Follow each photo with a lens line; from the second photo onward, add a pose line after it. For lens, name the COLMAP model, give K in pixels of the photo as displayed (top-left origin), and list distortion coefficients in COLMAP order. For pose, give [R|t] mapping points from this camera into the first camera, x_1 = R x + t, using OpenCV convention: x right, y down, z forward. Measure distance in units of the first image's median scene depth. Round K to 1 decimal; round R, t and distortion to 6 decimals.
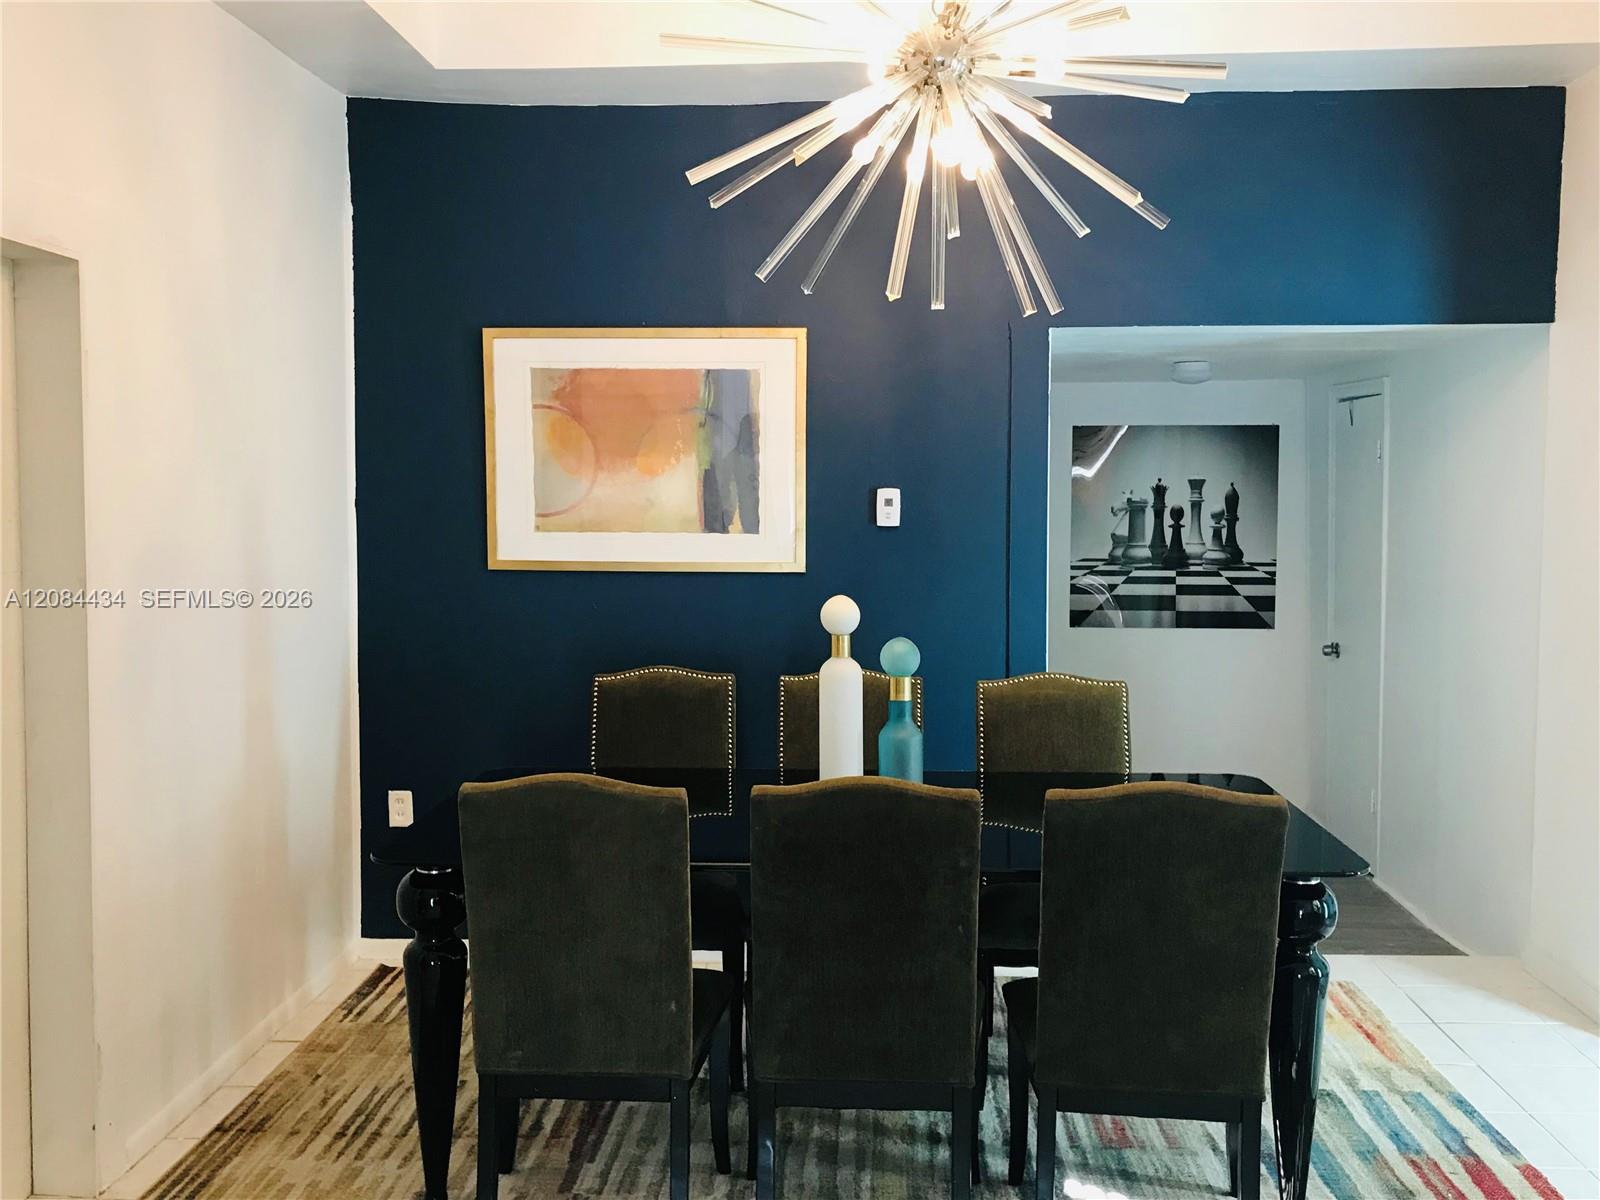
lens RADIAL K [[1491.0, 0, 800.0], [0, 1491.0, 600.0], [0, 0, 1]] dist [0.060931, -0.005097]
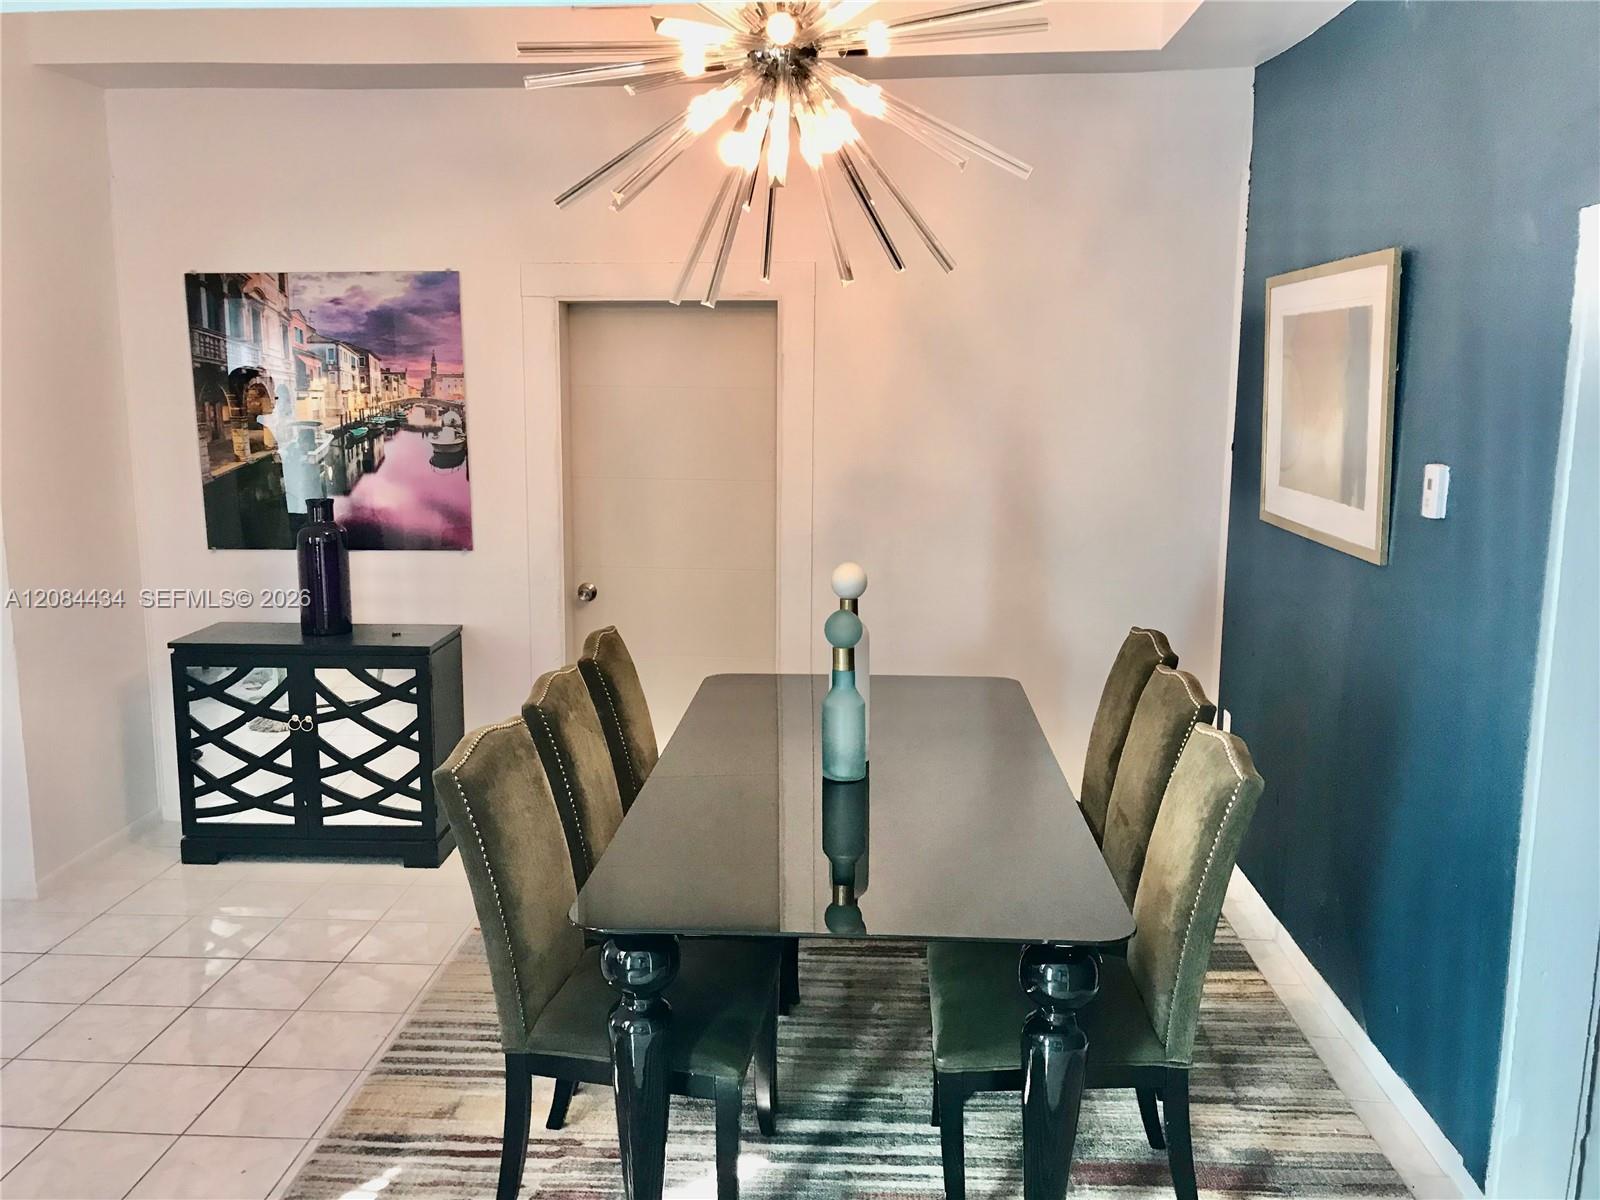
lens RADIAL K [[1320.6, 0, 800.0], [0, 1320.6, 600.0], [0, 0, 1]] dist [0.083487, -0.000693]
pose [[-0.008131, 0.163526, -0.986505, 0.704585], [-0.070847, 0.983965, 0.163689, -0.093851], [0.997454, 0.071221, 0.003585, 0.695670]]
